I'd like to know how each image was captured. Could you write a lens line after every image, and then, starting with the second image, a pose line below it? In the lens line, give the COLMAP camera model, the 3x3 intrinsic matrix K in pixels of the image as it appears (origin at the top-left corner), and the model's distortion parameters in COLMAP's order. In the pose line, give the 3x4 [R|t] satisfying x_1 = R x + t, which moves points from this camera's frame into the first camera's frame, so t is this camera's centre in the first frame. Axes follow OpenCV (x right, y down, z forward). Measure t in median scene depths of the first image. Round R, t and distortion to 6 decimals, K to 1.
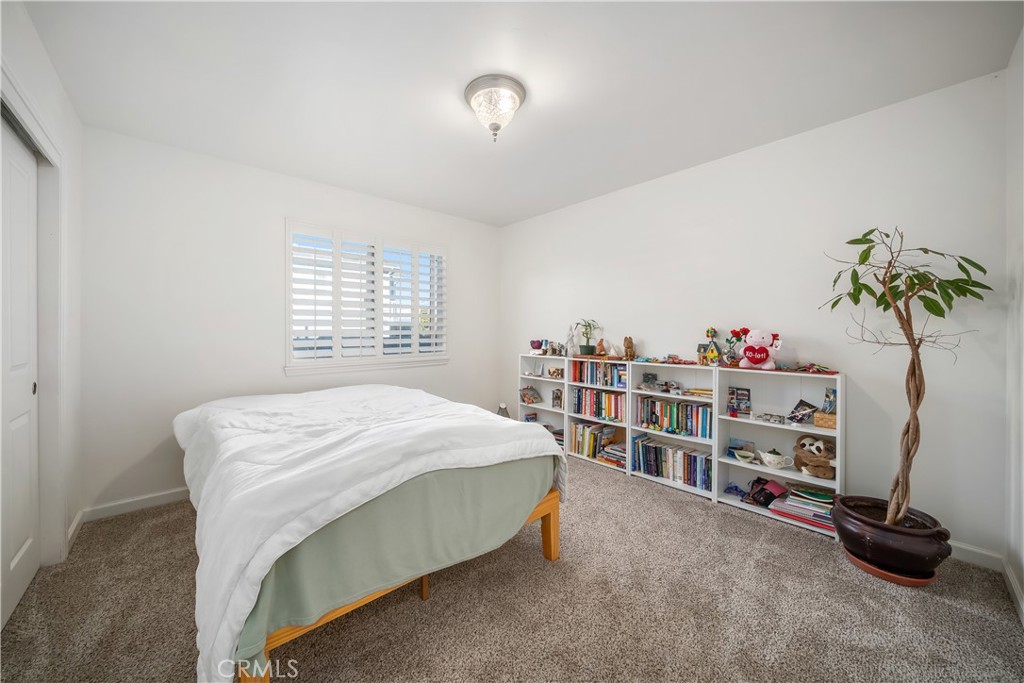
lens RADIAL K [[366.8, 0, 518.6], [0, 366.8, 330.3], [0, 0, 1]] dist [-0.000711, 0.000028]
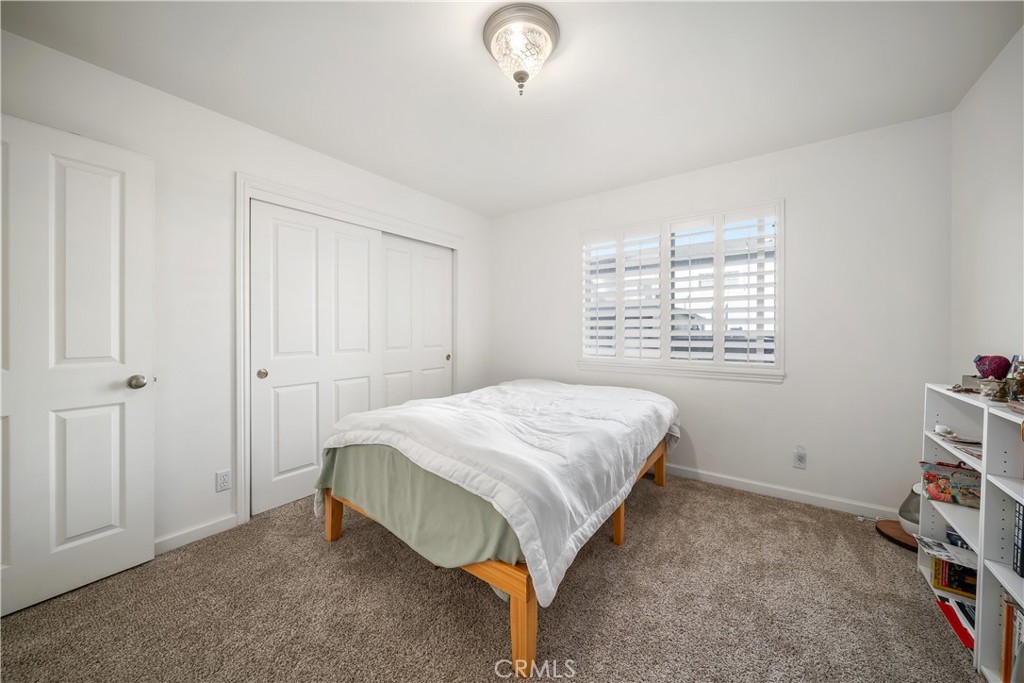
lens RADIAL K [[366.8, 0, 518.6], [0, 366.8, 330.3], [0, 0, 1]] dist [-0.000711, 0.000028]
pose [[0.184406, -0.001442, -0.982849, 0.724819], [-0.002250, 0.999996, -0.001889, 0.003459], [0.982848, 0.002559, 0.184402, 0.845324]]
